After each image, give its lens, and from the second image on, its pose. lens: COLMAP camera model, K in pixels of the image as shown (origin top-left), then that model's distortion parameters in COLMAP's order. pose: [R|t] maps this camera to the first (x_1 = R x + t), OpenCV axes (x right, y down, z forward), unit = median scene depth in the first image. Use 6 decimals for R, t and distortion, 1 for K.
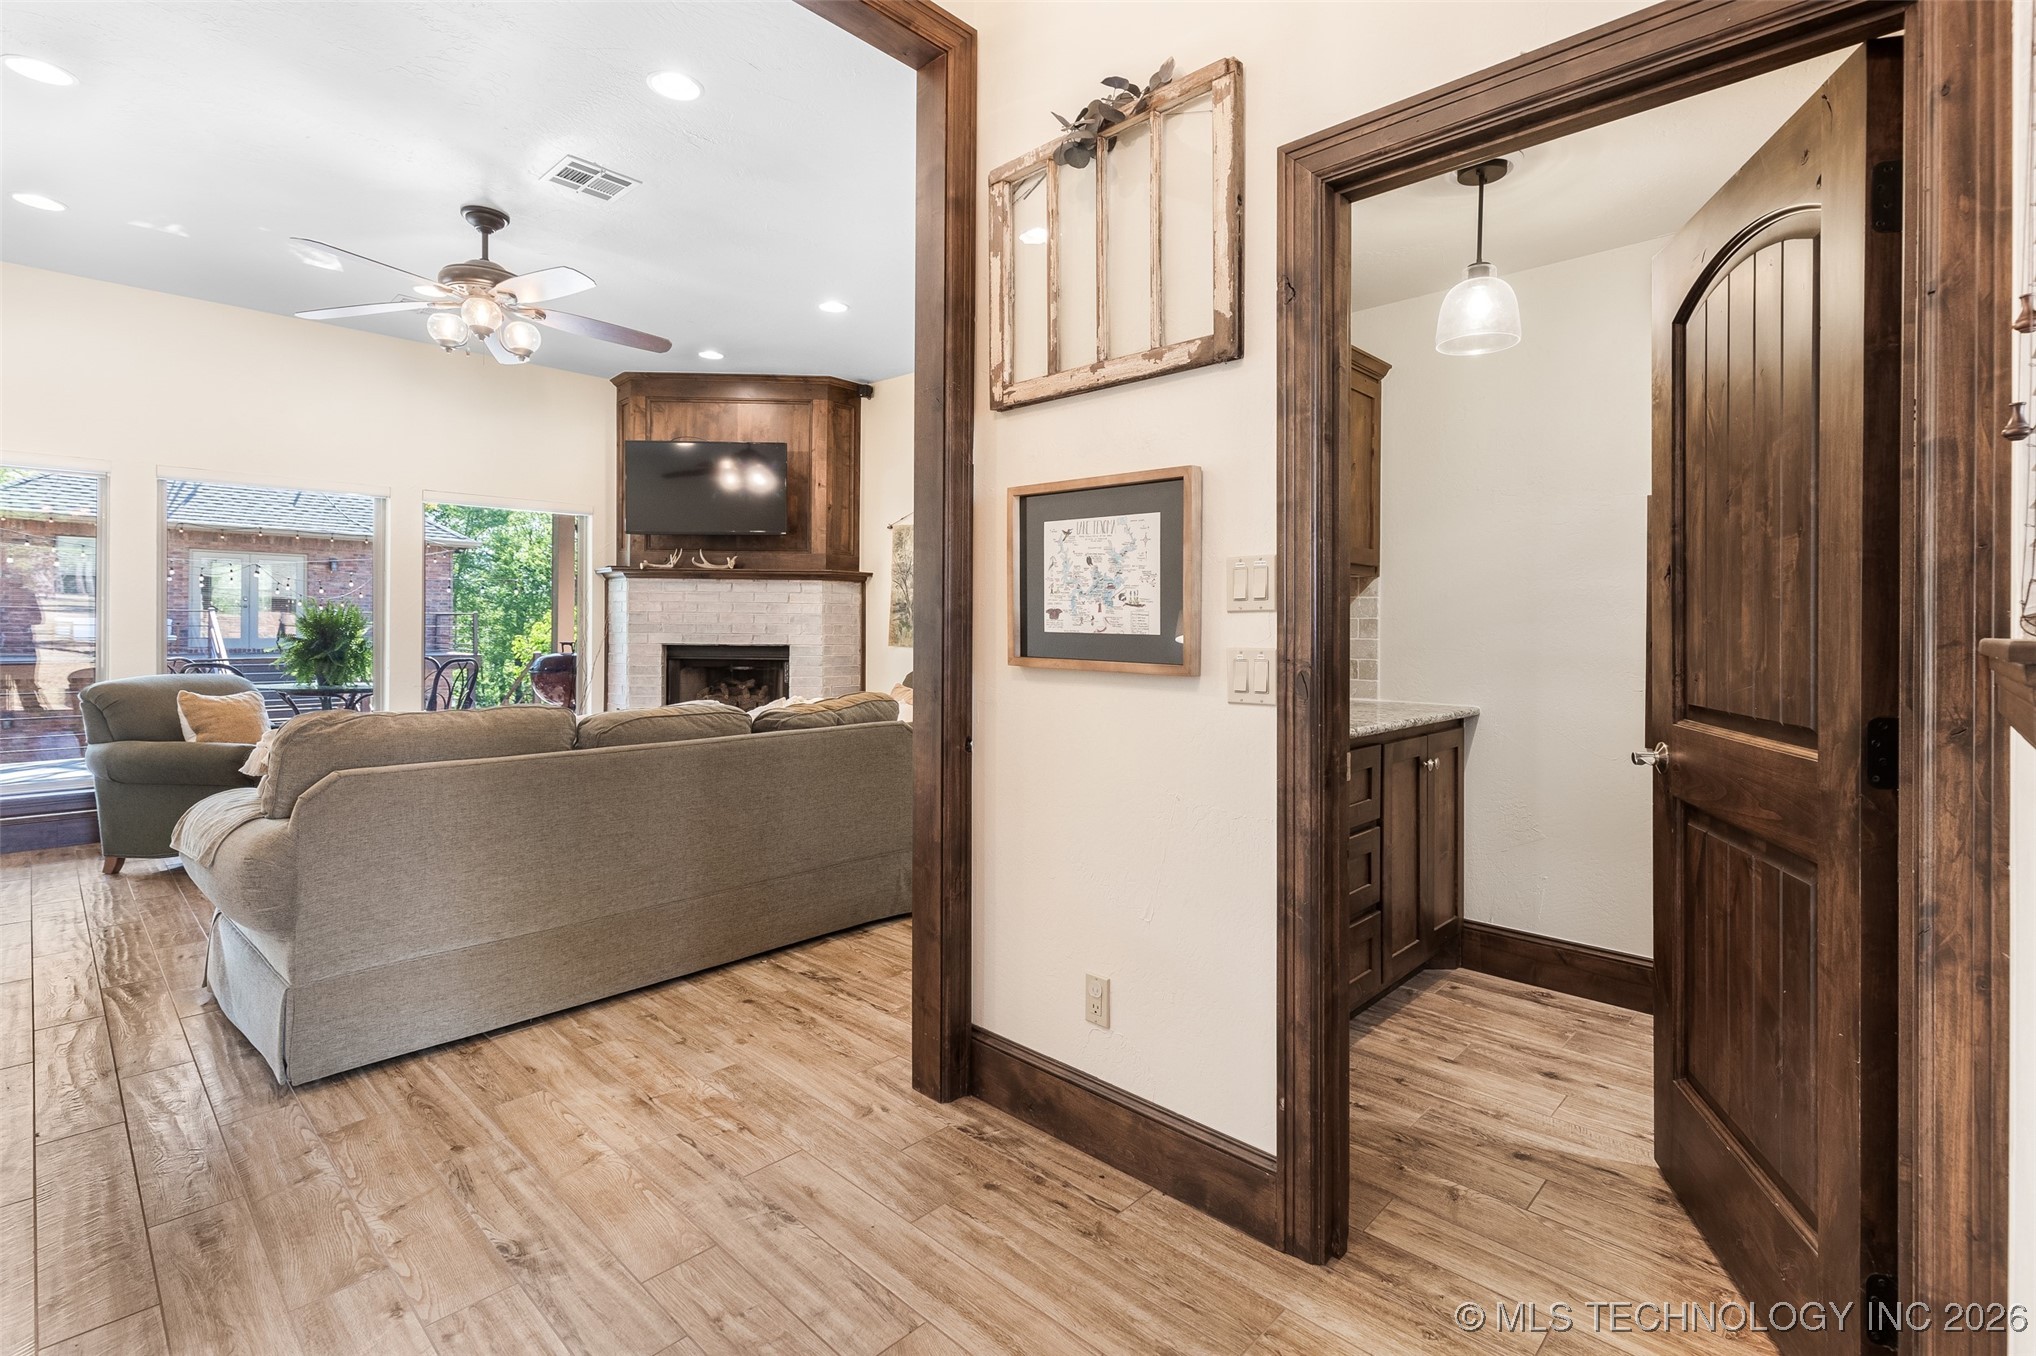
lens RADIAL K [[929.7, 0, 1036.4], [0, 929.7, 632.6], [0, 0, 1]] dist [0.007945, -0.002552]
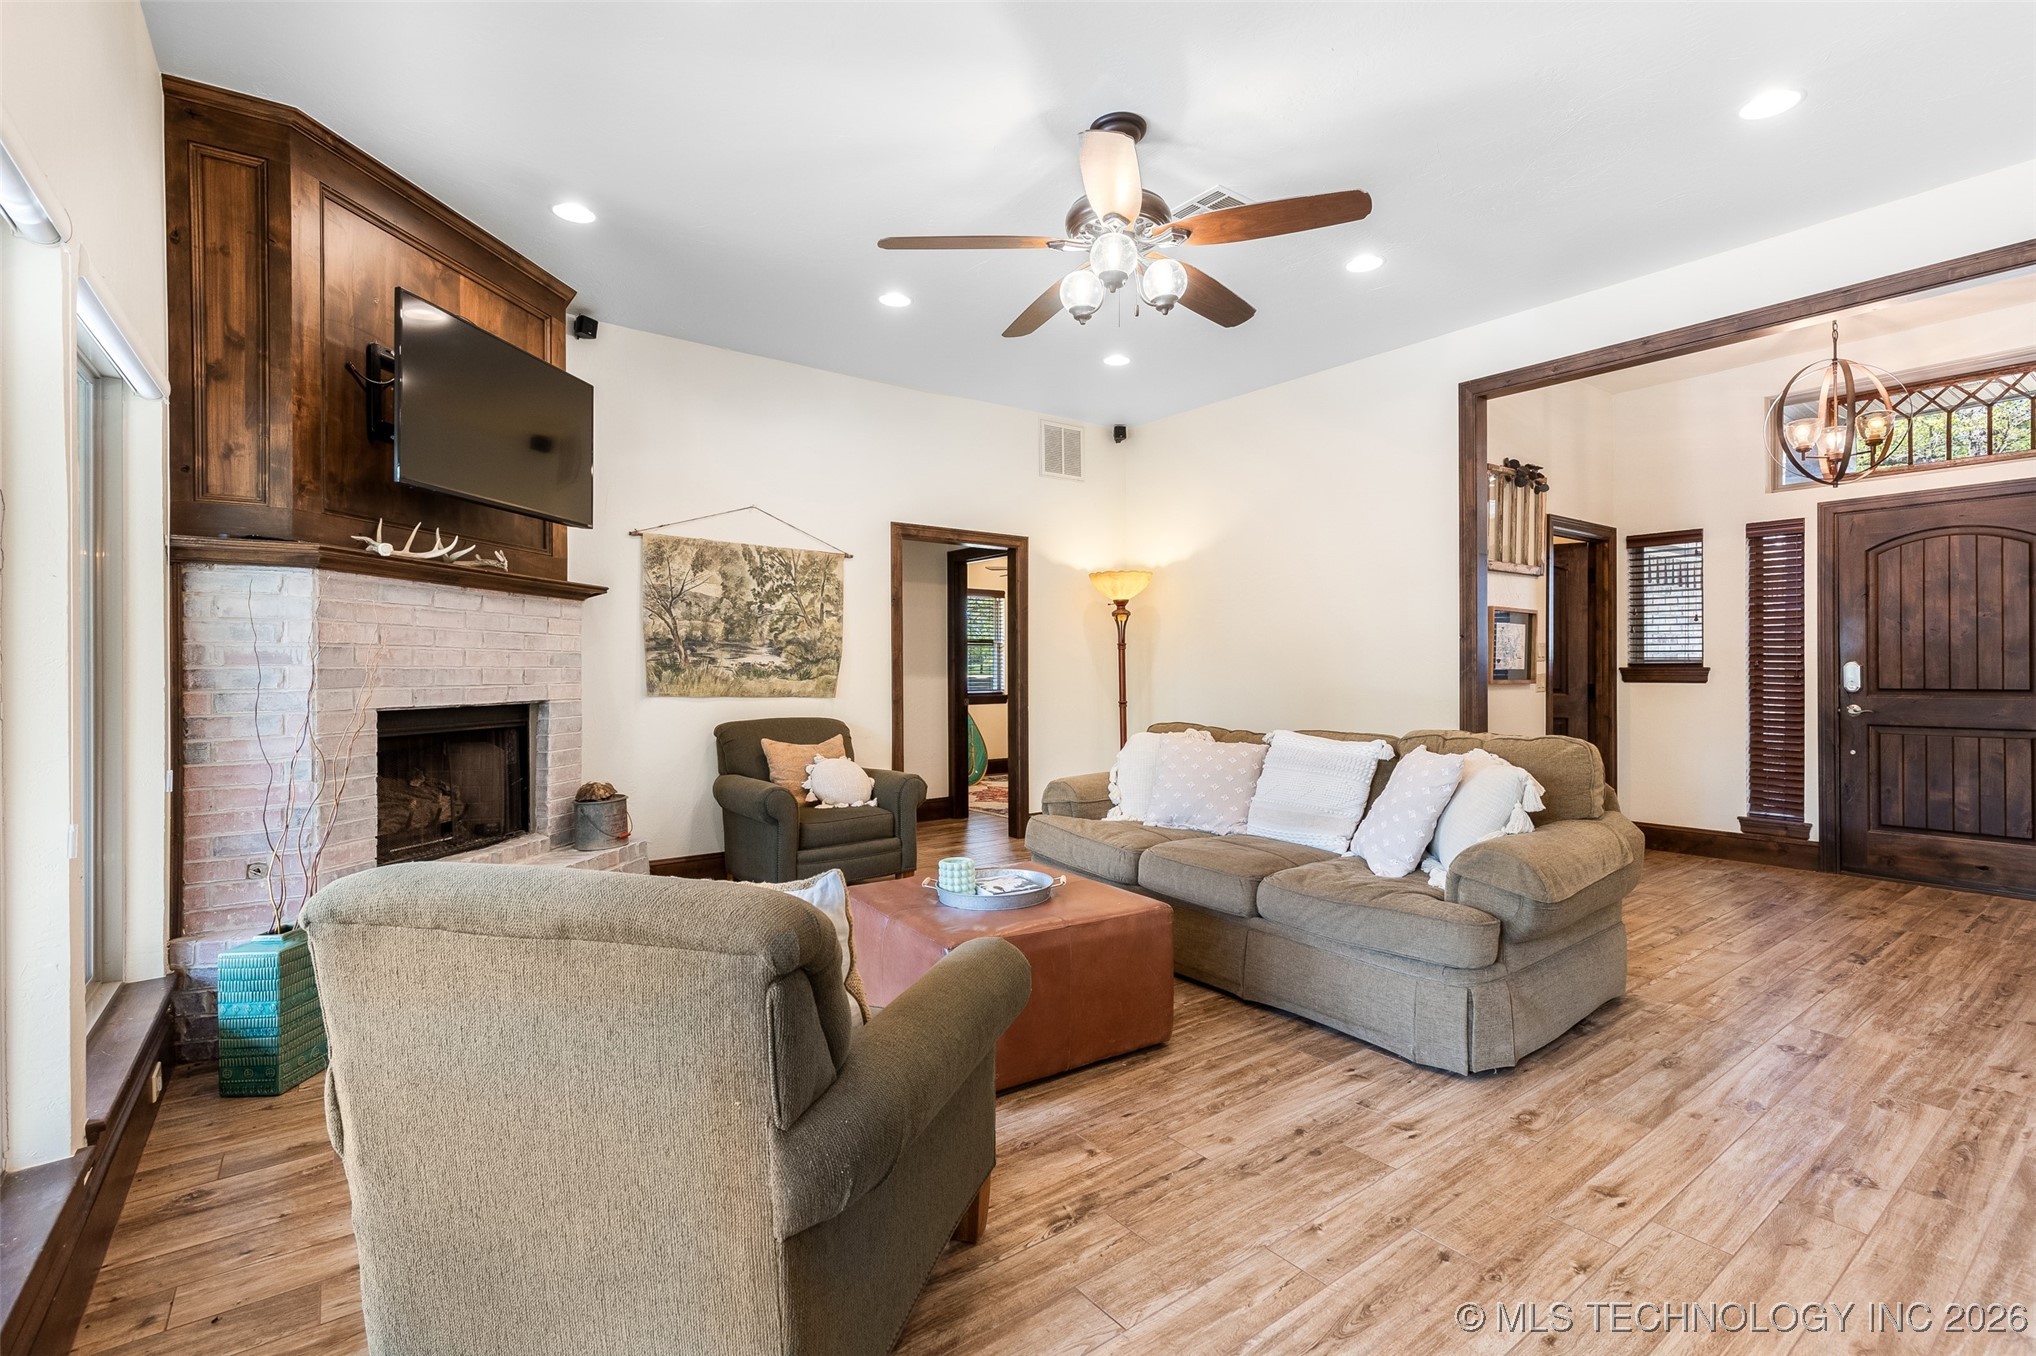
lens RADIAL K [[929.7, 0, 1020.7], [0, 929.7, 664.6], [0, 0, 1]] dist [0.007945, -0.002552]
pose [[0.175271, -0.004118, 0.984512, -0.831840], [0.009958, 0.999948, 0.002409, -0.009489], [-0.984470, 0.009382, 0.175303, 0.581708]]
